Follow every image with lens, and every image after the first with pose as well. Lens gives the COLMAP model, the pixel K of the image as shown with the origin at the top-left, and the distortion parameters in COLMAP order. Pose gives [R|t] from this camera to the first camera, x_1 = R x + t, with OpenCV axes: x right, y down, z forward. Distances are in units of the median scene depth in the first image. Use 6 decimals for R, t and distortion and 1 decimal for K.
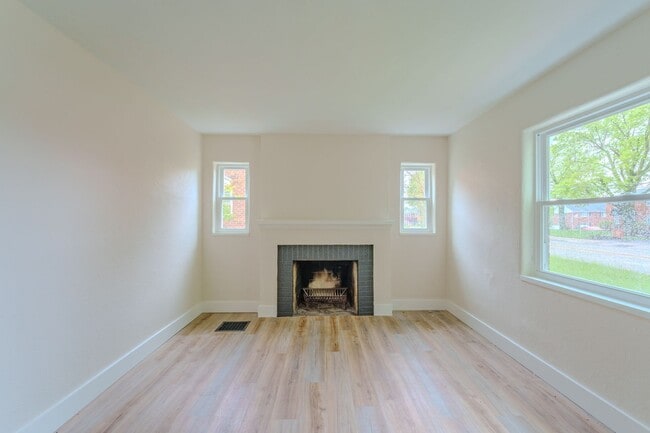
lens RADIAL K [[260.5, 0, 325.0], [0, 260.5, 216.5], [0, 0, 1]] dist [-0.000262, -0.000057]
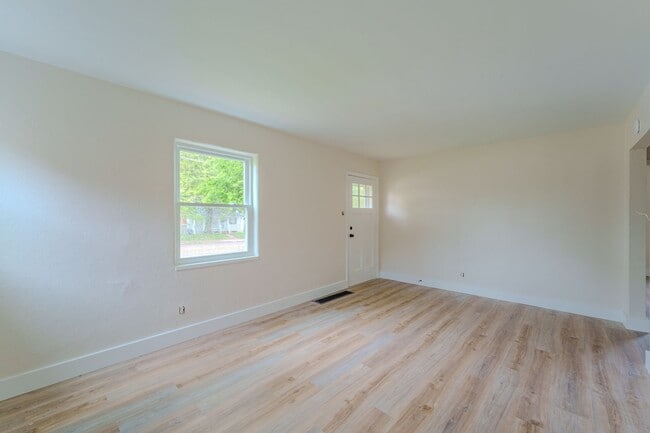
lens RADIAL K [[260.5, 0, 325.0], [0, 260.5, 216.5], [0, 0, 1]] dist [-0.000262, -0.000057]
pose [[-0.704033, -0.007819, 0.710124, -0.357198], [-0.004806, 0.999969, 0.006246, -0.002451], [-0.710151, 0.000984, -0.704049, 0.944751]]
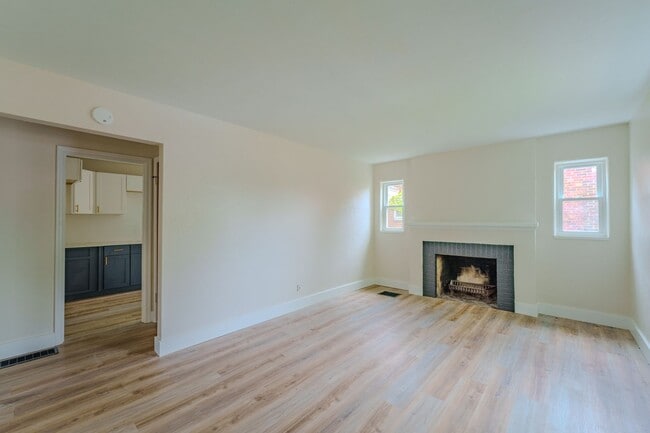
lens RADIAL K [[273.0, 0, 325.0], [0, 273.0, 216.5], [0, 0, 1]] dist [-0.012217, -0.000114]
pose [[0.732345, -0.012447, -0.680820, 0.383432], [0.004837, 0.999903, -0.013078, 0.002090], [0.680917, 0.006285, 0.732334, -0.332615]]
